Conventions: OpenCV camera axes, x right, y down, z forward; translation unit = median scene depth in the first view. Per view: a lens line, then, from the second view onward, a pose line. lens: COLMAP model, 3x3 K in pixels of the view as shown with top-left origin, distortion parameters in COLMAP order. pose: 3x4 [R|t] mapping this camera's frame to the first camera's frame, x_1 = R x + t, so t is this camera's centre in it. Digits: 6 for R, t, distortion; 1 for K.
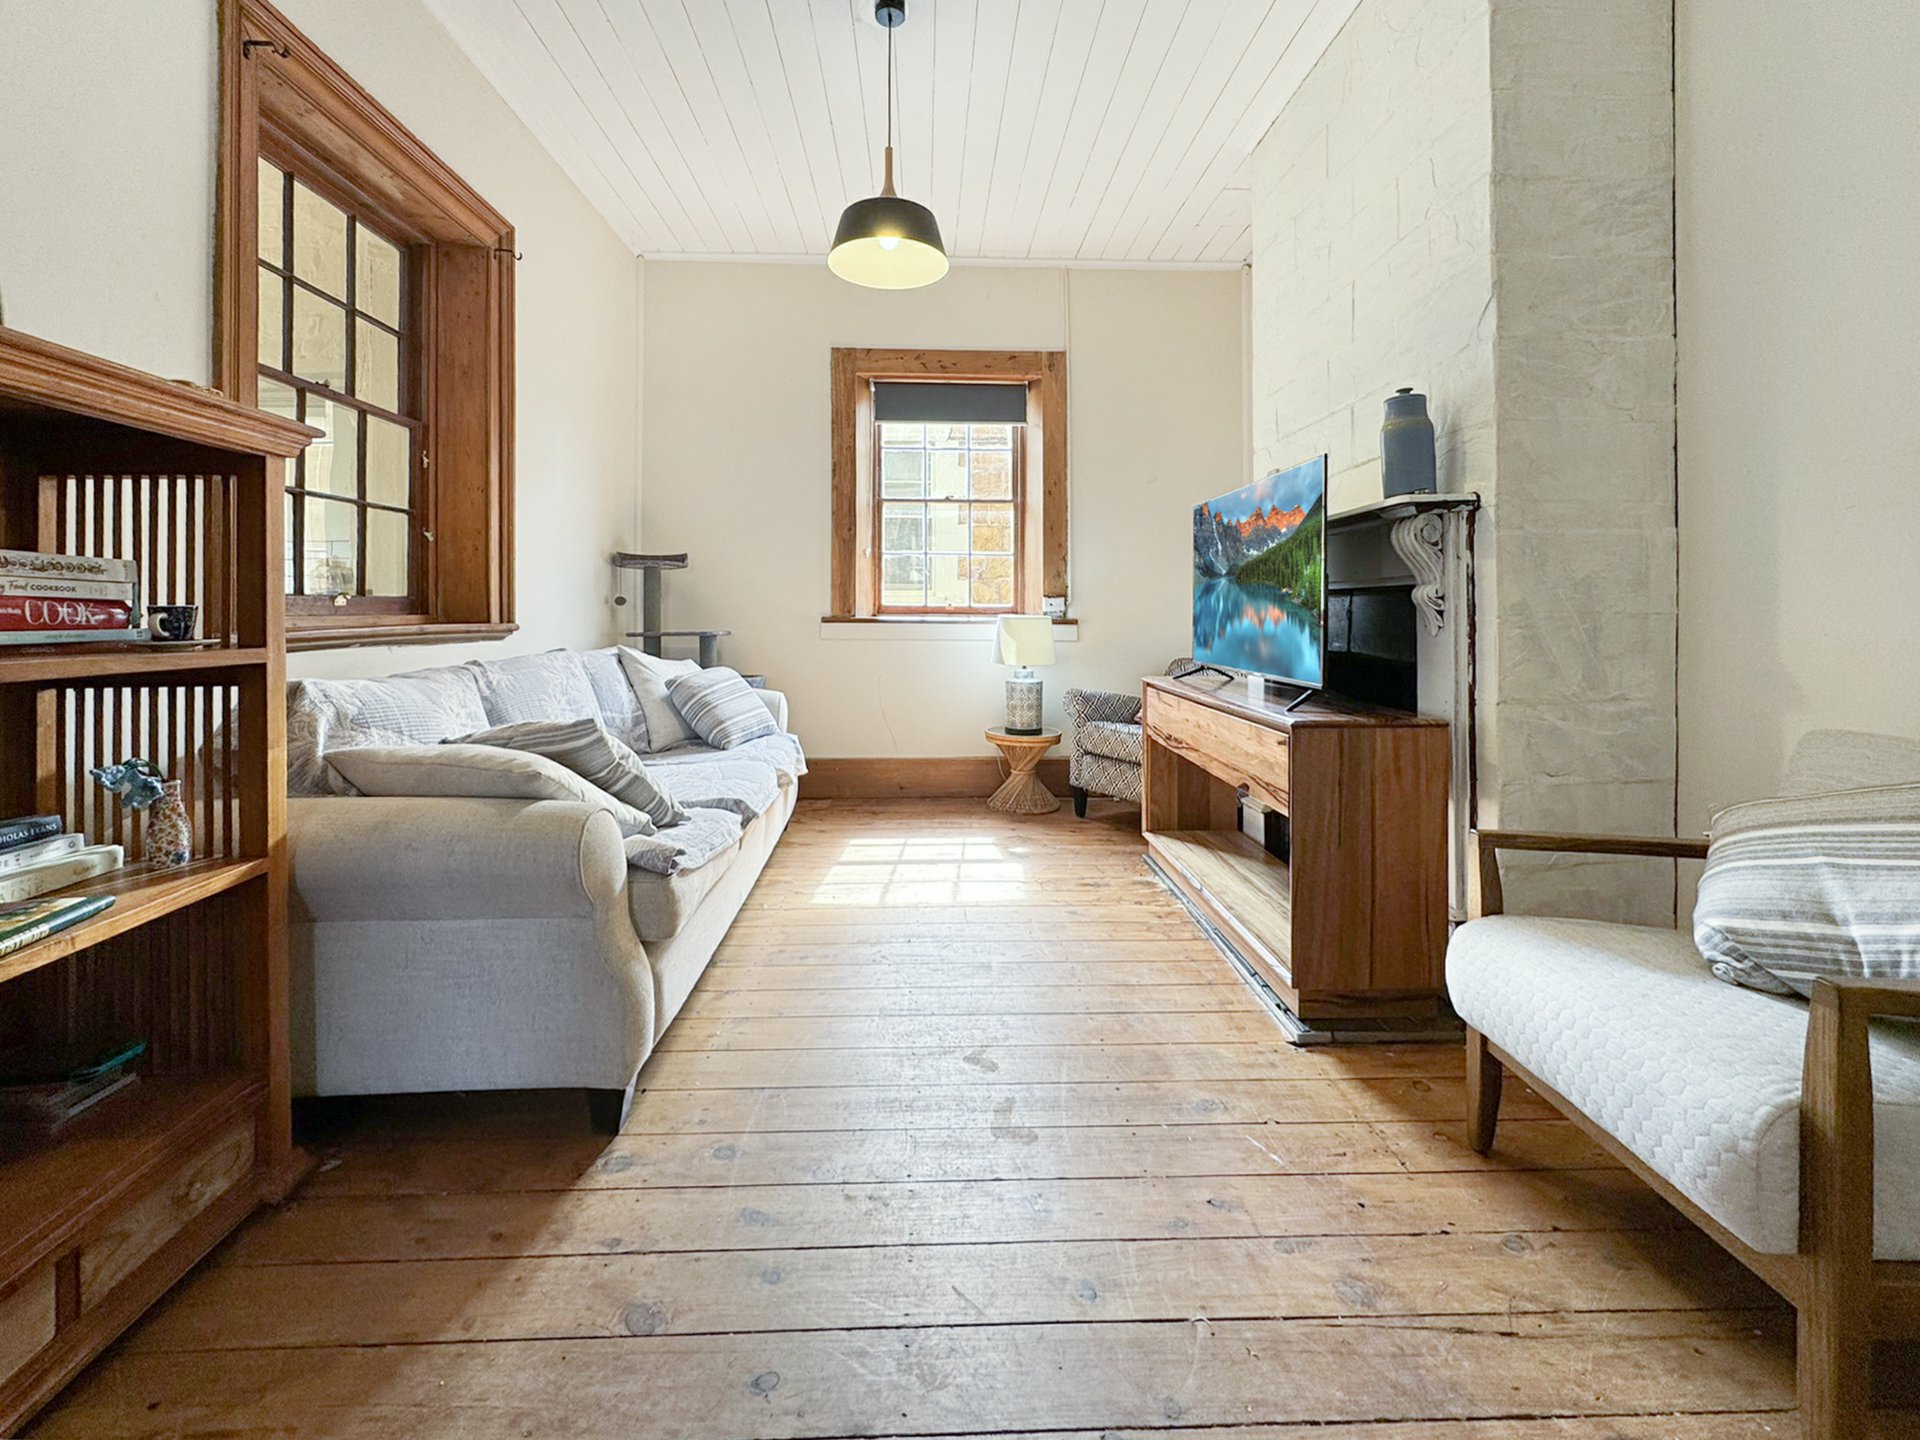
lens RADIAL K [[799.9, 0, 960.0], [0, 799.9, 720.0], [0, 0, 1]] dist [-0.004534, -0.000286]
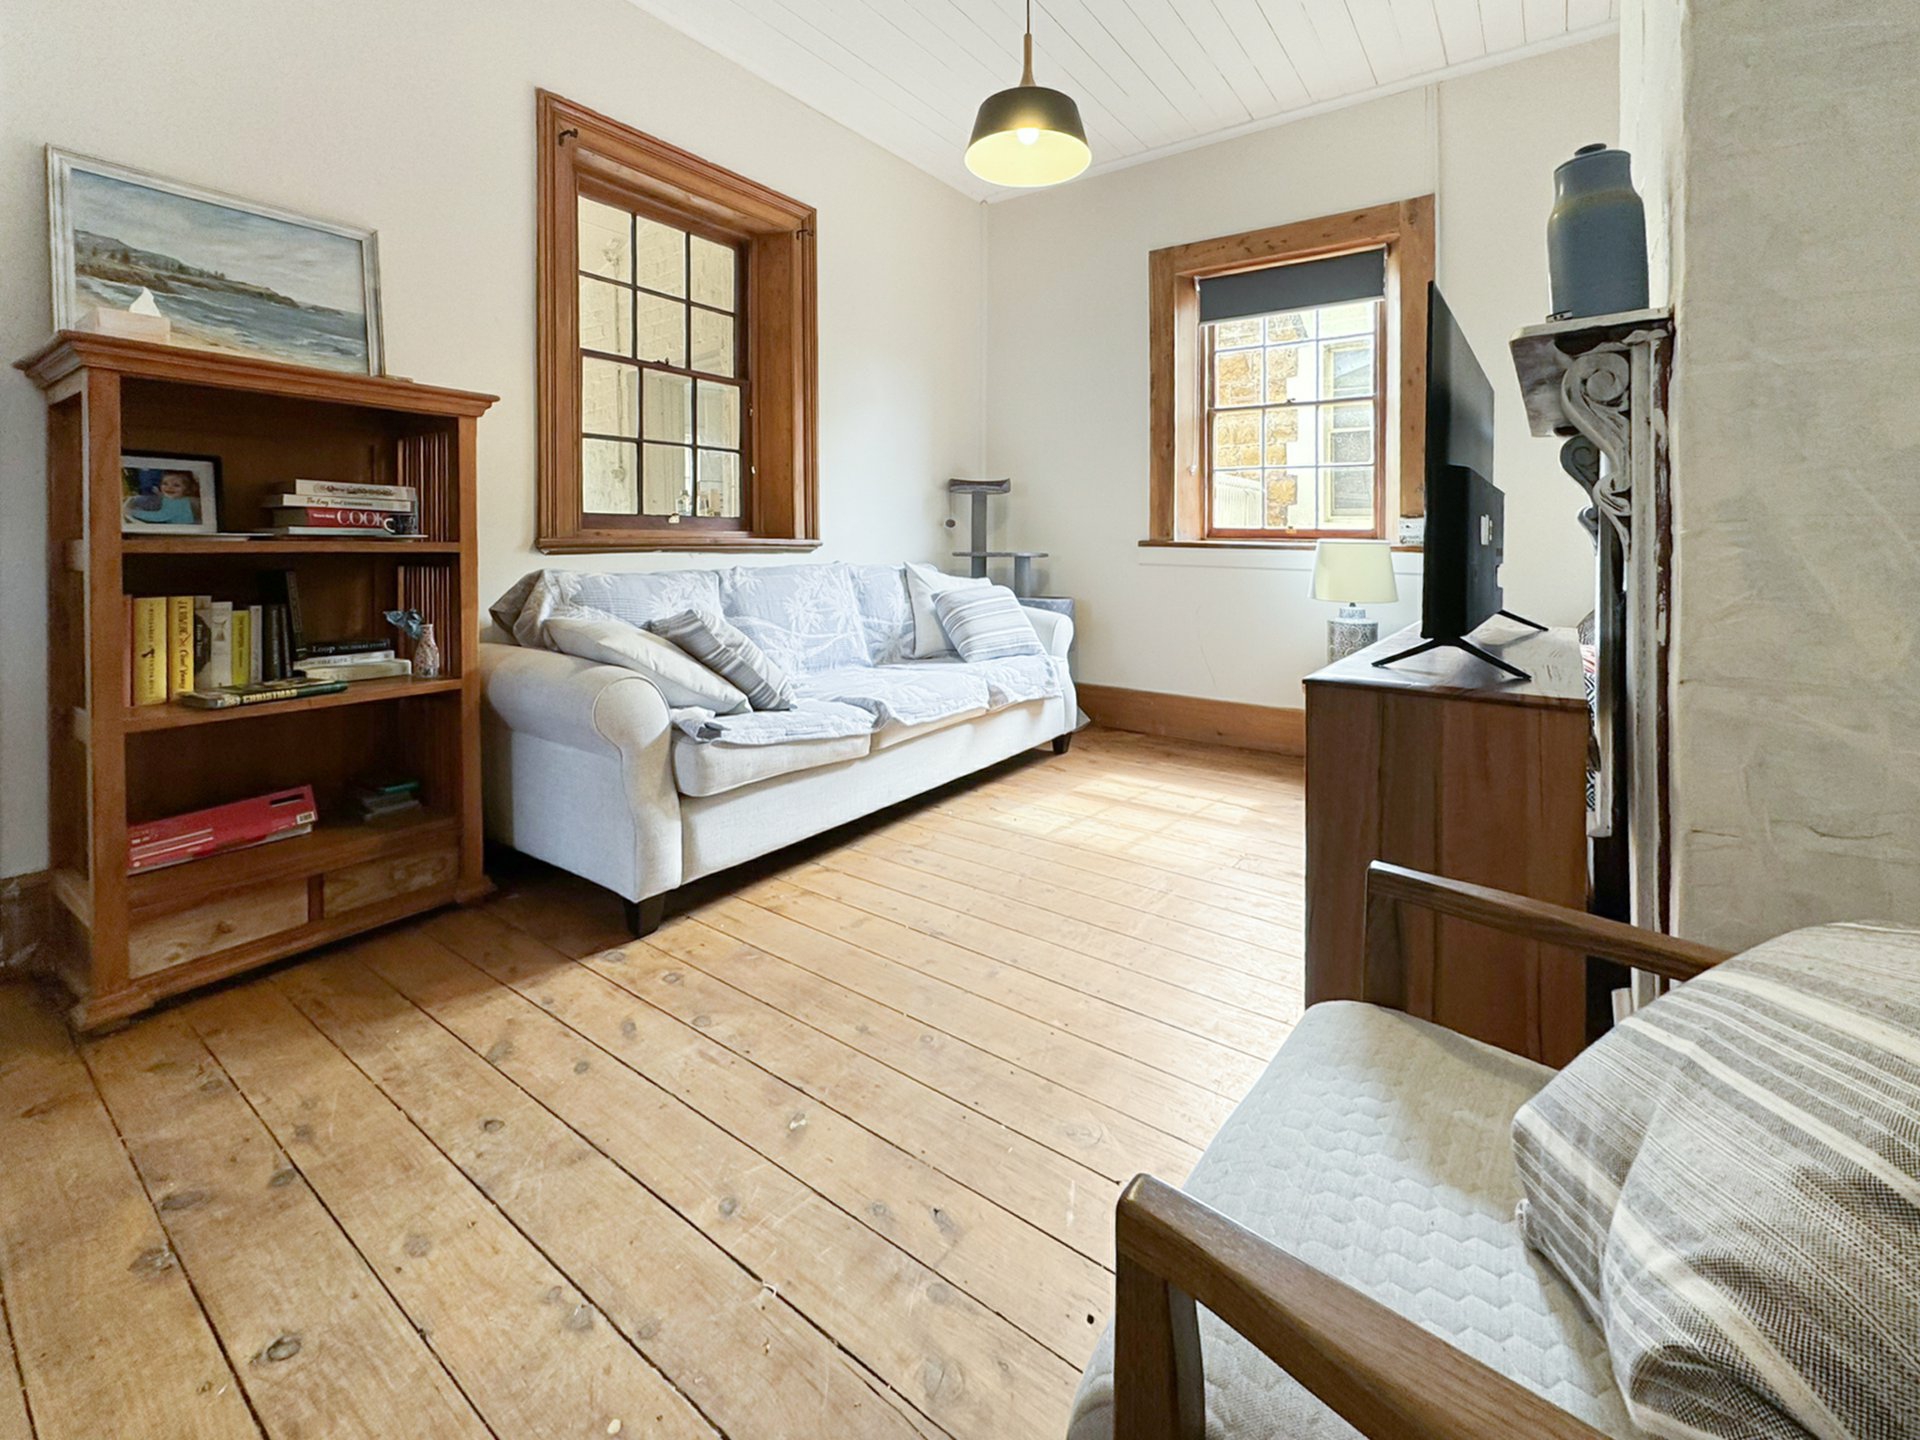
lens RADIAL K [[821.1, 0, 962.5], [0, 821.1, 663.7], [0, 0, 1]] dist [-0.004478, -0.000866]
pose [[0.788485, 0.099120, -0.607015, 0.489944], [-0.093108, 0.994791, 0.041498, -0.007763], [0.607966, 0.023797, 0.793606, 0.190772]]
